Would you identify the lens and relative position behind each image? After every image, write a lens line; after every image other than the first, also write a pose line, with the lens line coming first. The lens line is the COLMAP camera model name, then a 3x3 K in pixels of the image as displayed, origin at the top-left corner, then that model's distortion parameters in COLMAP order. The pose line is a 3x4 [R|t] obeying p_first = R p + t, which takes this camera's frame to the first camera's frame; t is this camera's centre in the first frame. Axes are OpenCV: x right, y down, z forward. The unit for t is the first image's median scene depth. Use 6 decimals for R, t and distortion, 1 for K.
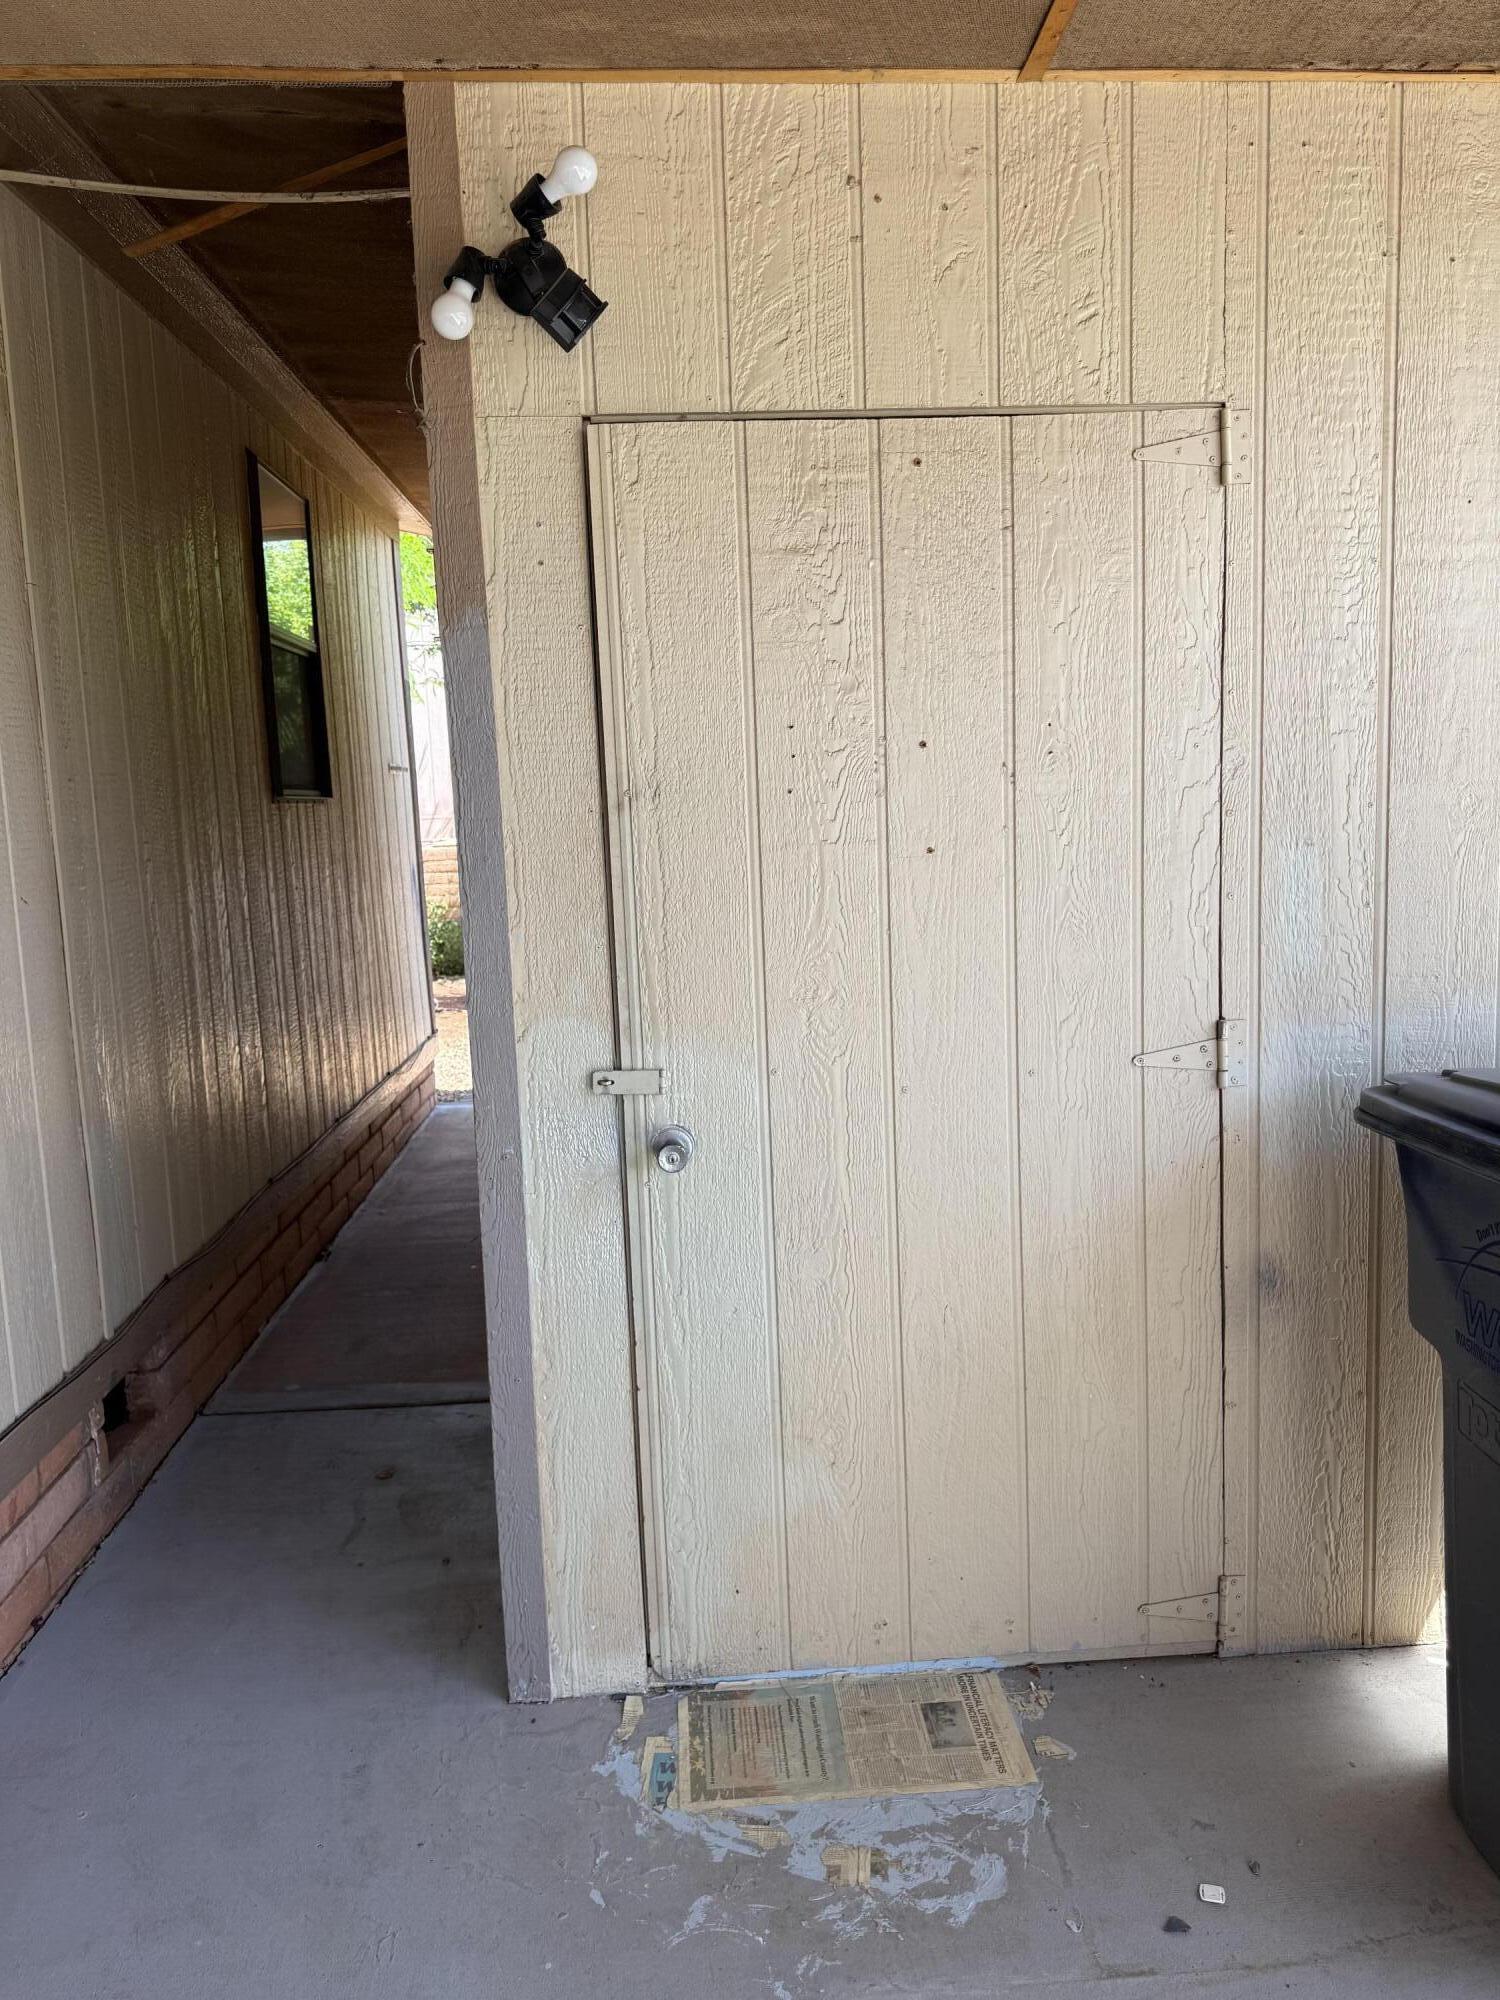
lens RADIAL K [[1398.6, 0, 738.6], [0, 1398.6, 1000.8], [0, 0, 1]] dist [0.047446, -0.046126]
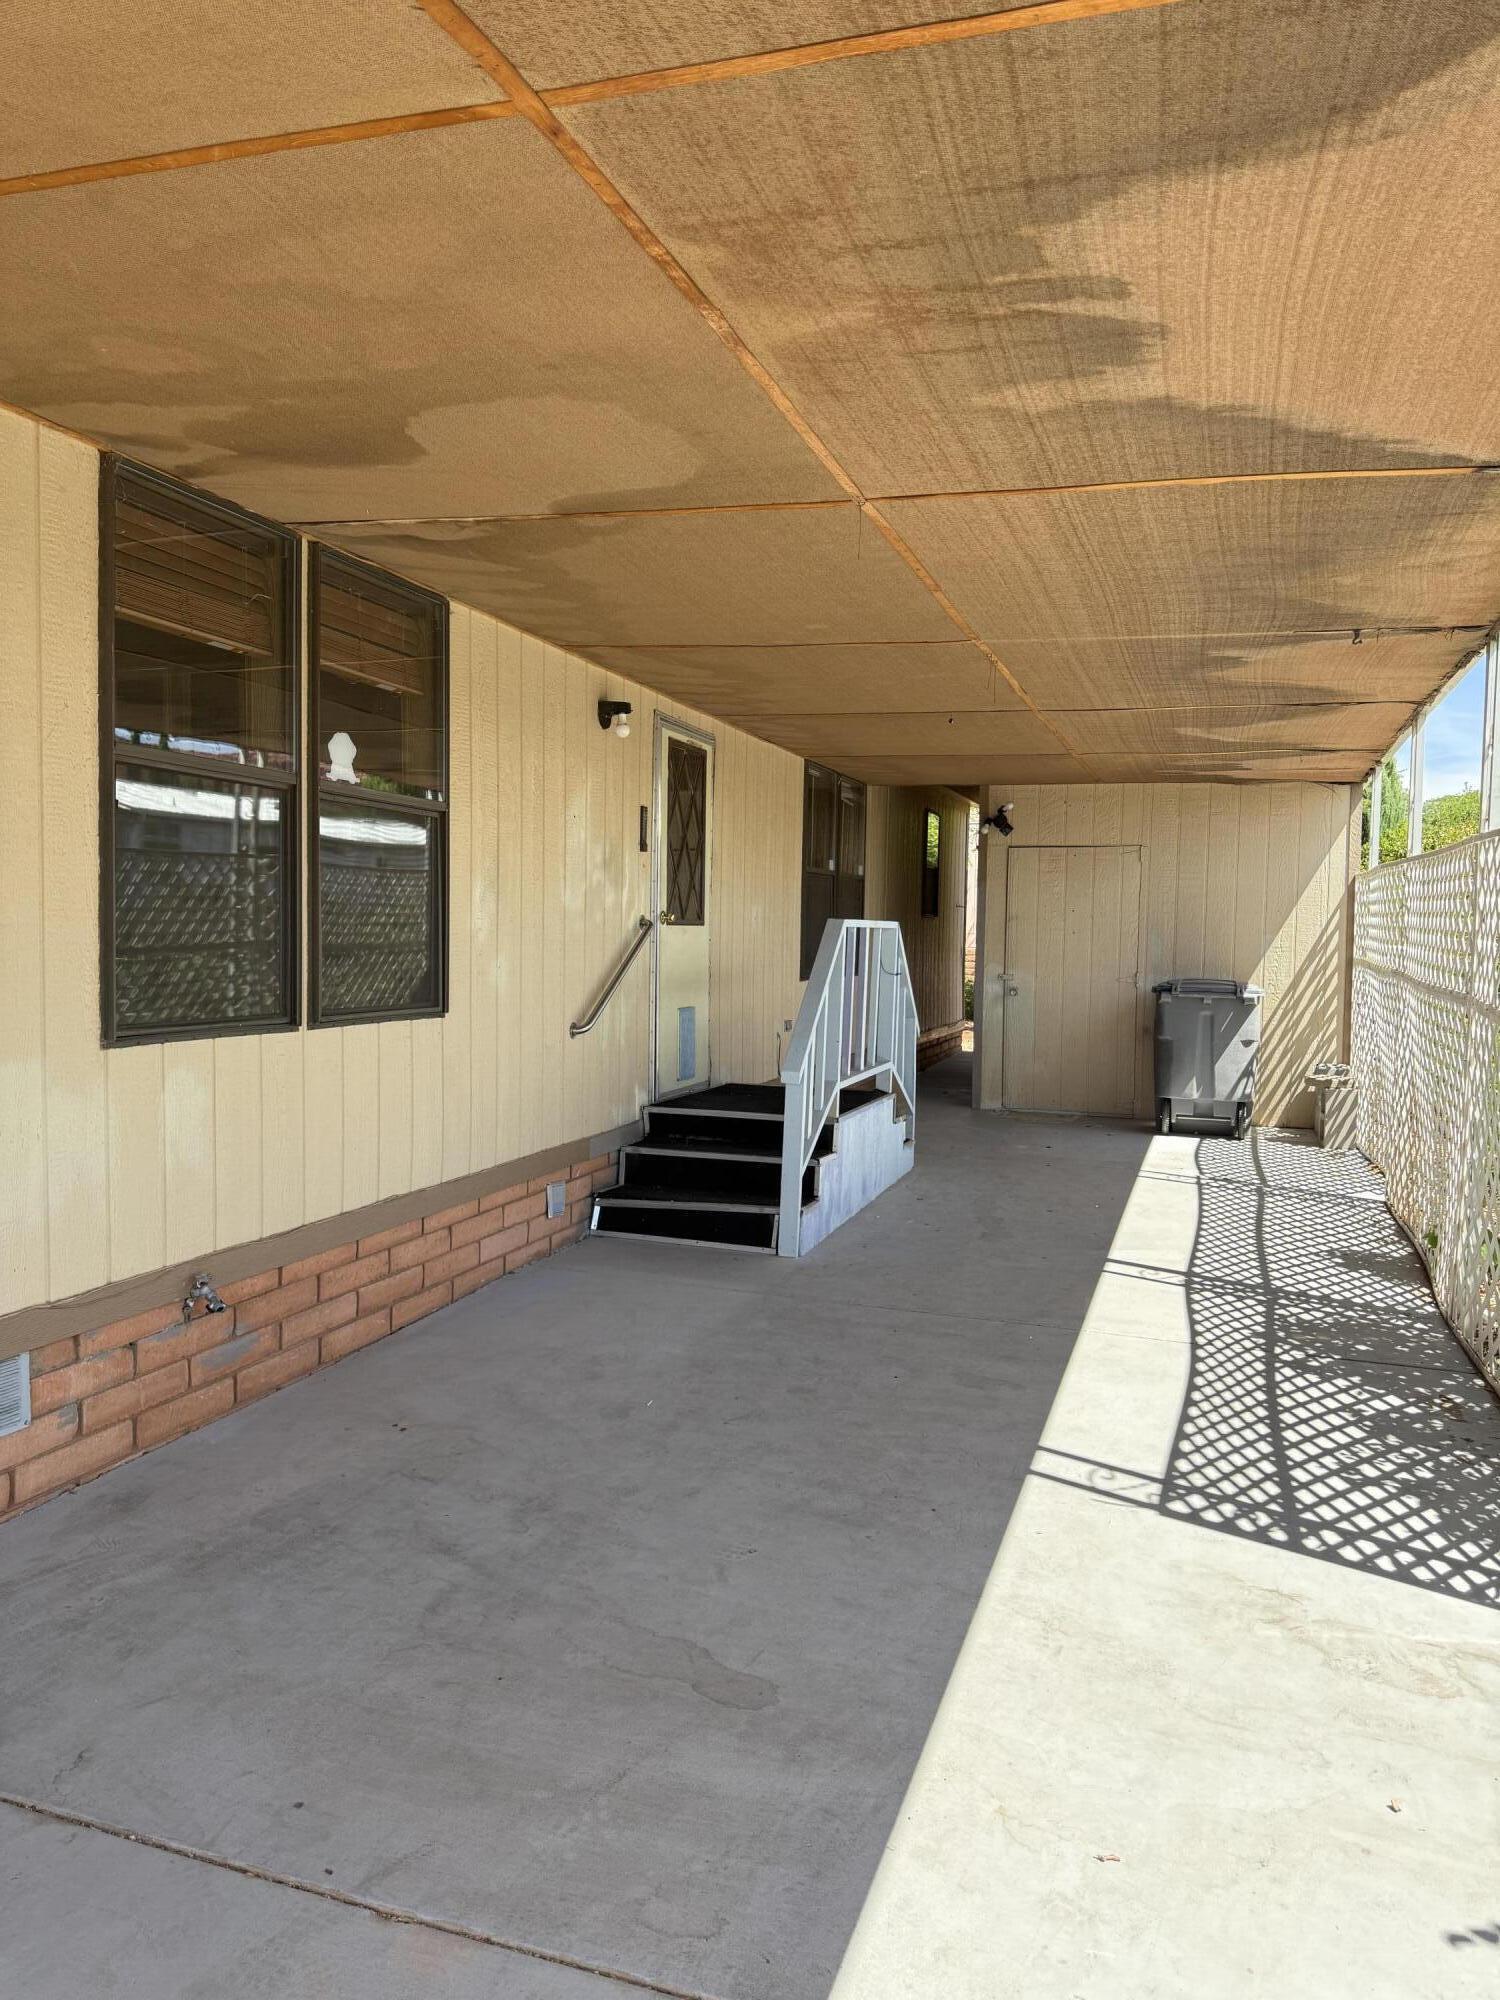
lens RADIAL K [[1398.6, 0, 738.6], [0, 1398.6, 1000.8], [0, 0, 1]] dist [0.047446, -0.046126]
pose [[0.929536, 0.070149, -0.361998, 0.812941], [-0.100406, 0.992793, -0.065435, 0.545607], [0.354799, 0.097171, 0.929879, -3.805375]]
